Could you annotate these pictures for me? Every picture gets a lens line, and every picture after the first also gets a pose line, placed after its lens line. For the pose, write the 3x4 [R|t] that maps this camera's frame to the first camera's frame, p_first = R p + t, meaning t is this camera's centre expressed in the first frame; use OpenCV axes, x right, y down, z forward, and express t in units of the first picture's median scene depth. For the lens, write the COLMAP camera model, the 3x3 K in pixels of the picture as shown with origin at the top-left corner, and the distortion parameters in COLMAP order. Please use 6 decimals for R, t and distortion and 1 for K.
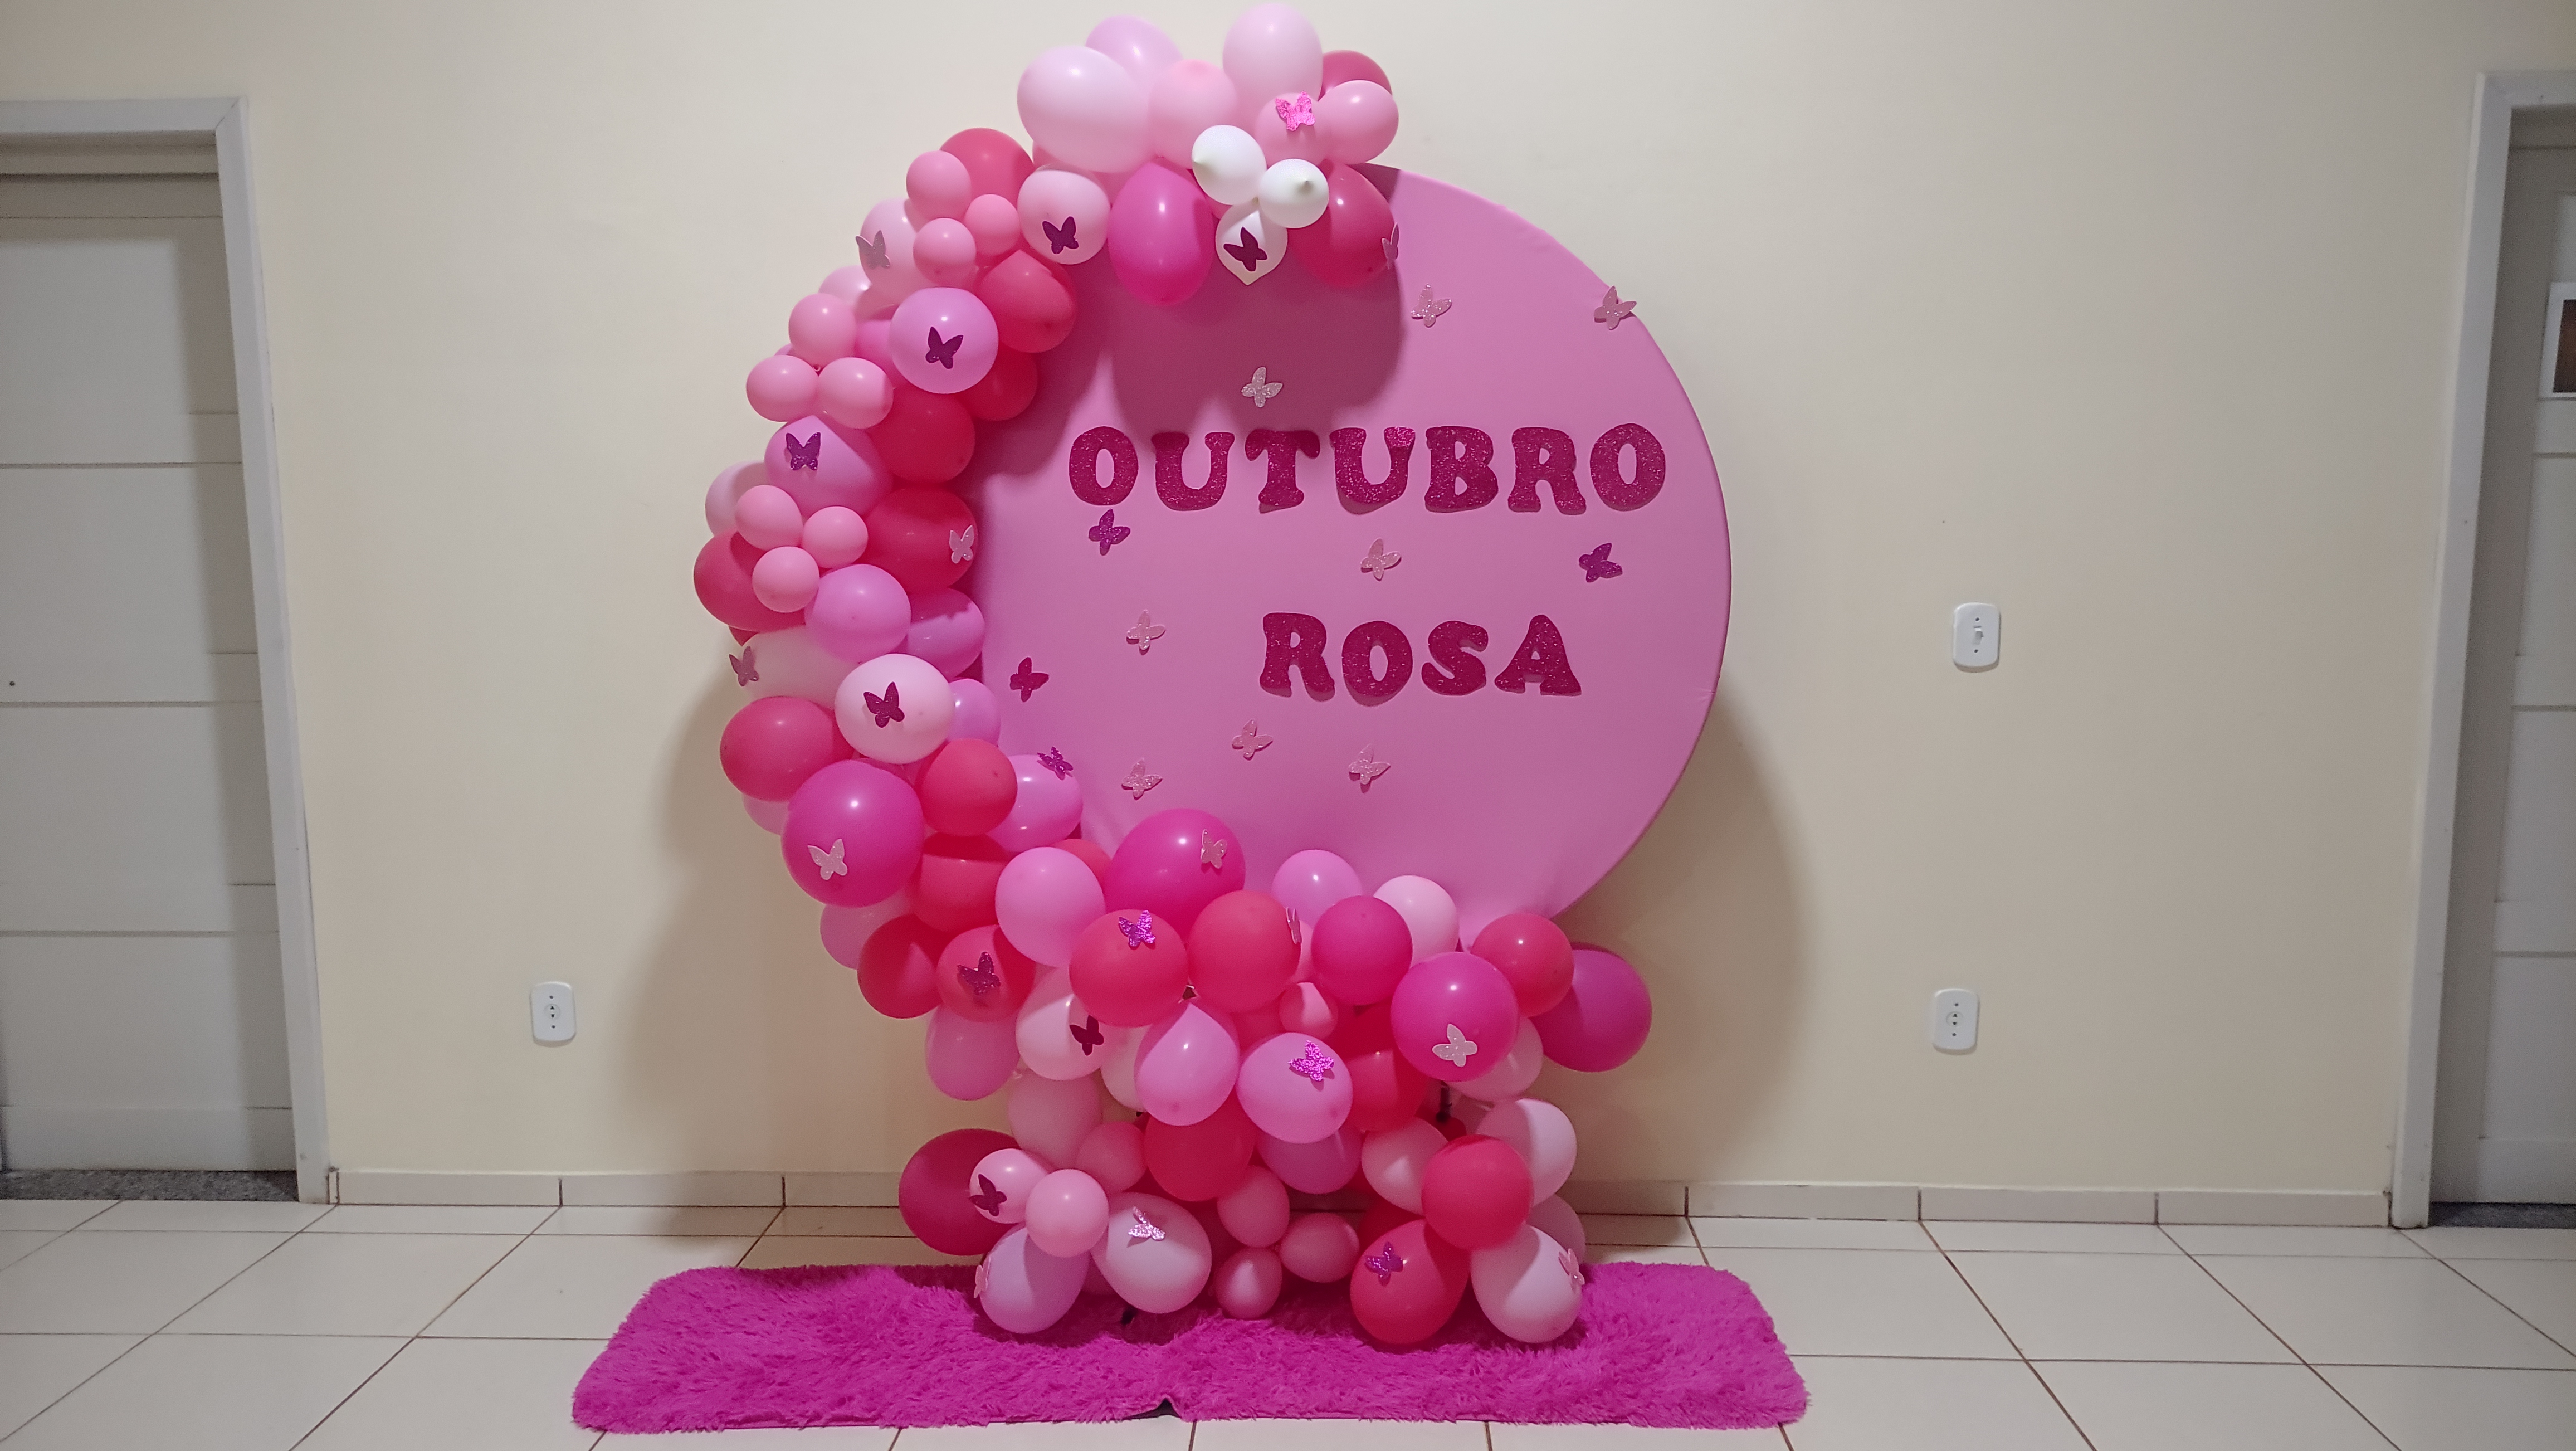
lens RADIAL K [[1884.2, 0, 1279.8], [0, 1884.2, 717.0], [0, 0, 1]] dist [0.073720, -0.075029]
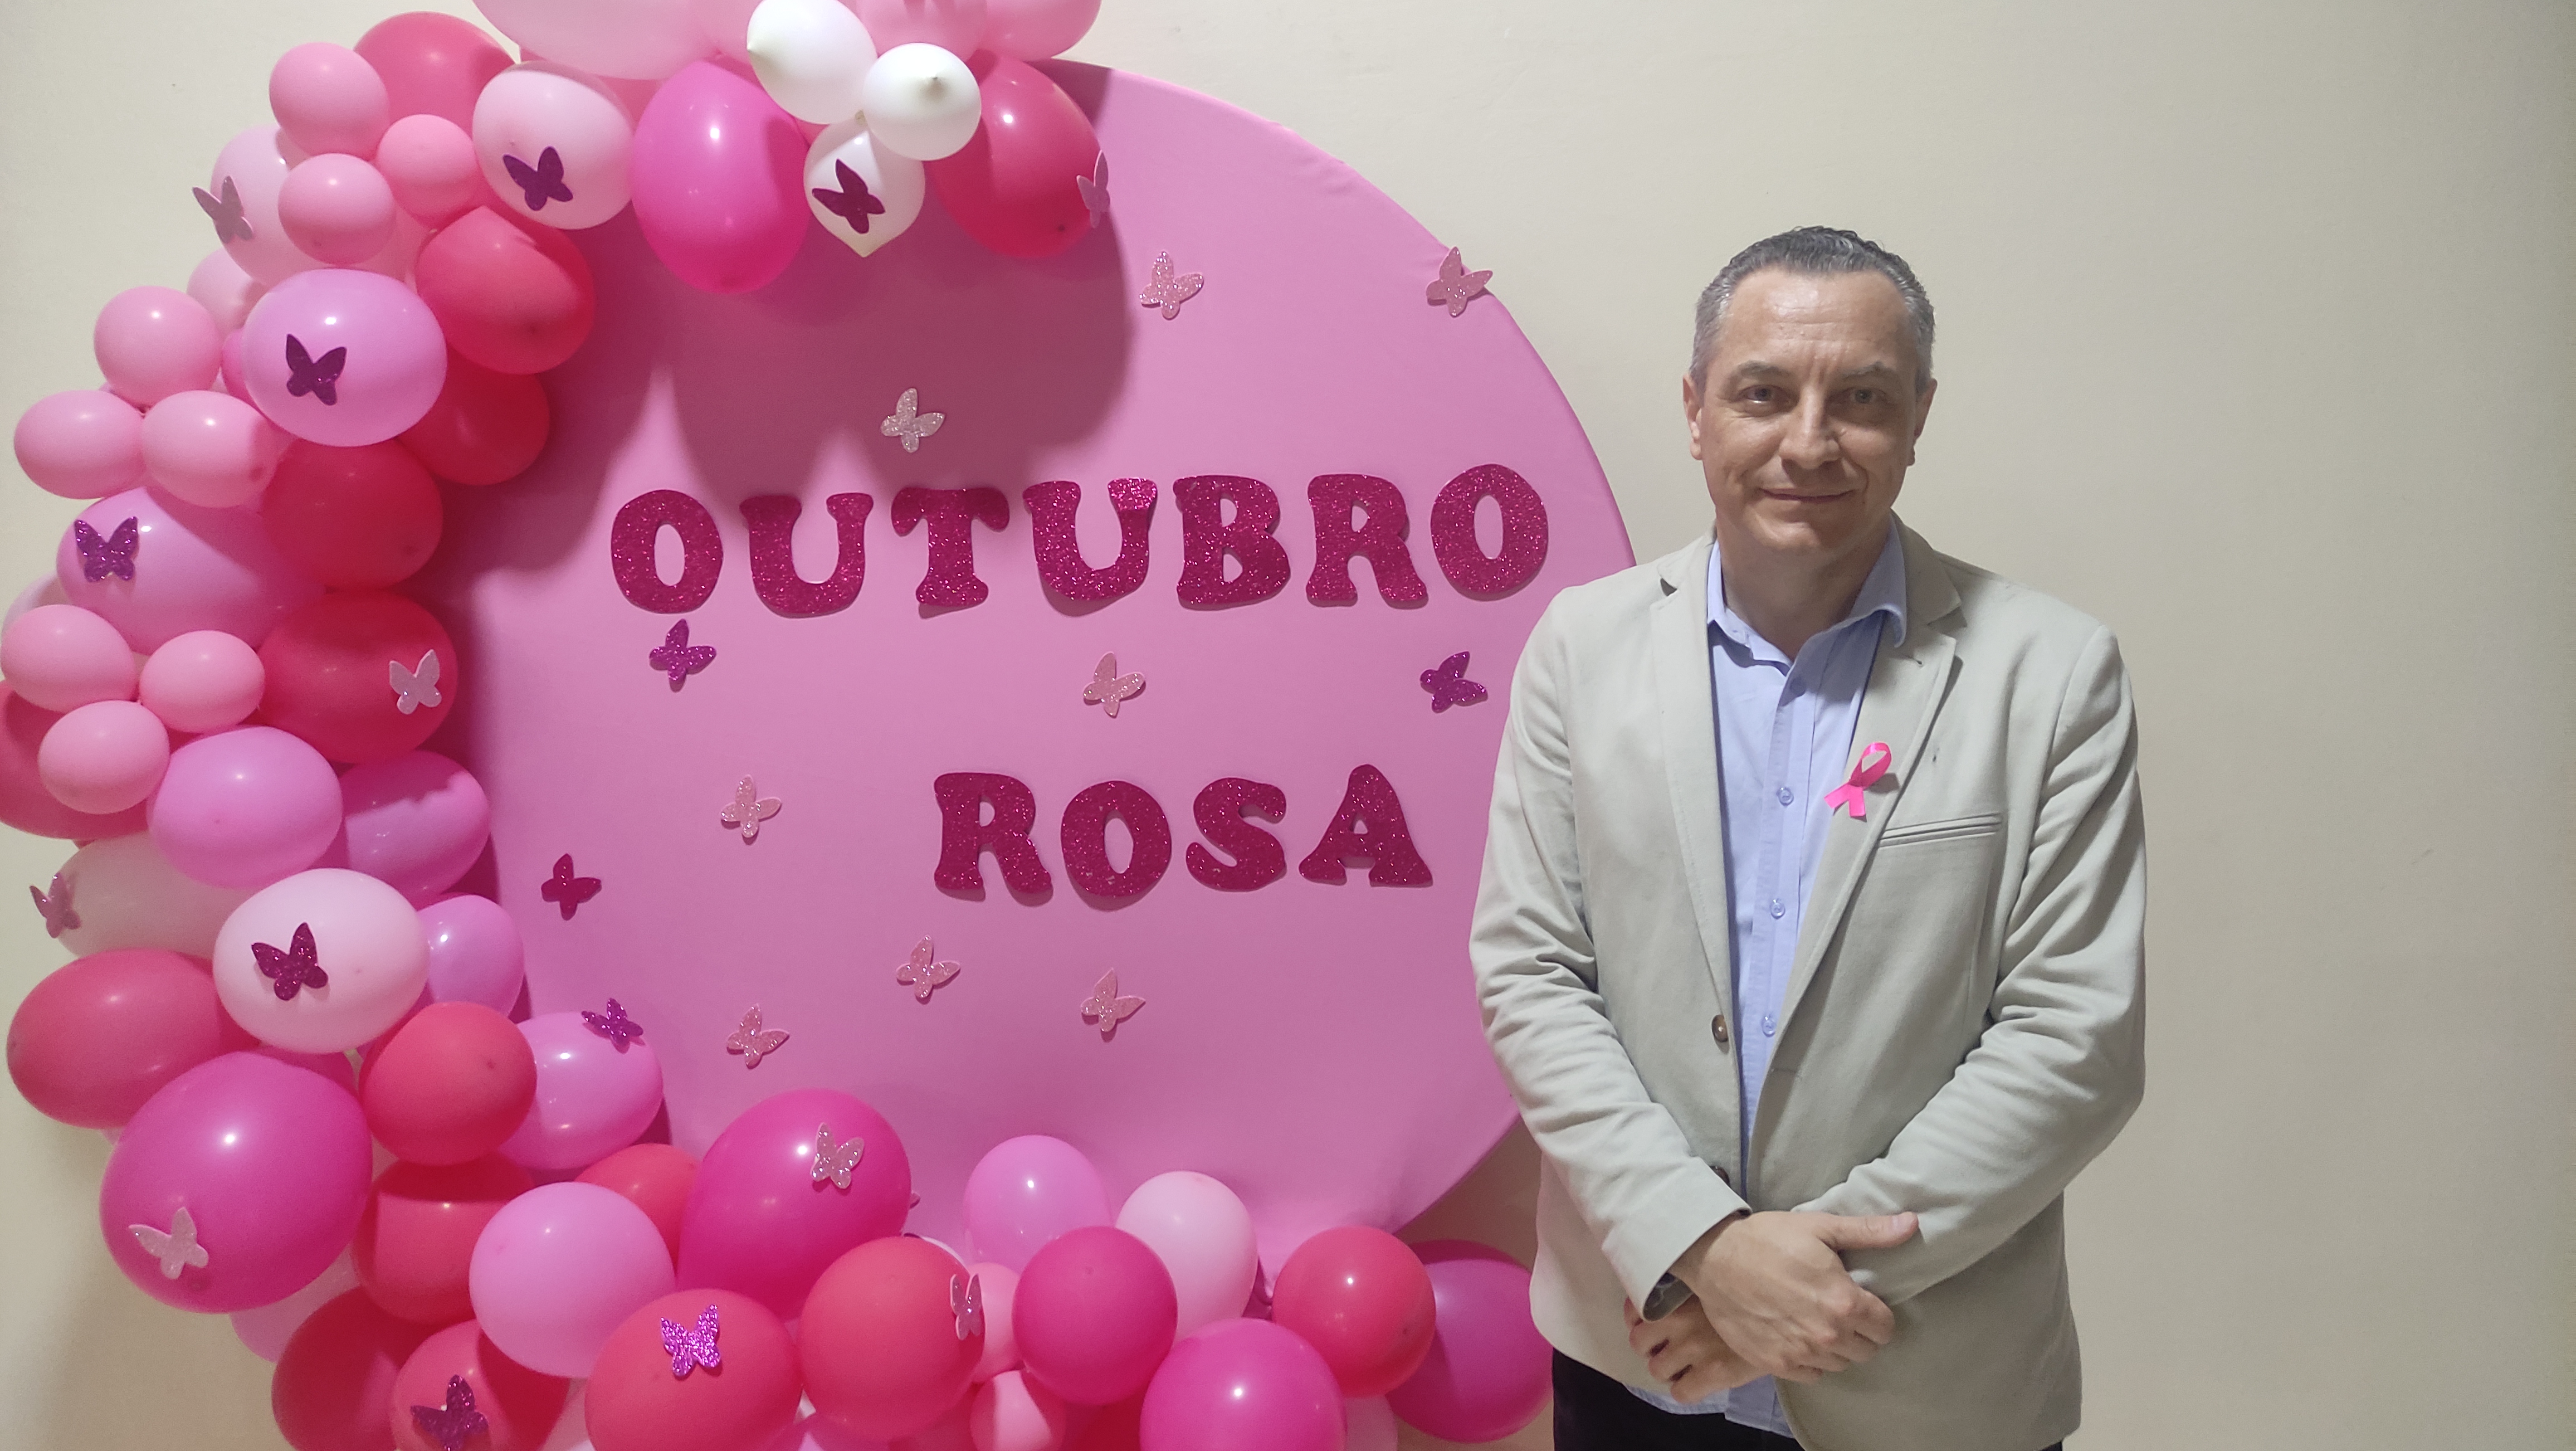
lens RADIAL K [[1884.2, 0, 1295.1], [0, 1884.2, 729.5], [0, 0, 1]] dist [0.073720, -0.075029]
pose [[0.997937, -0.036360, 0.052918, 0.082589], [0.036273, 0.999339, 0.002606, -0.069862], [-0.052978, -0.000681, 0.998595, 0.368439]]
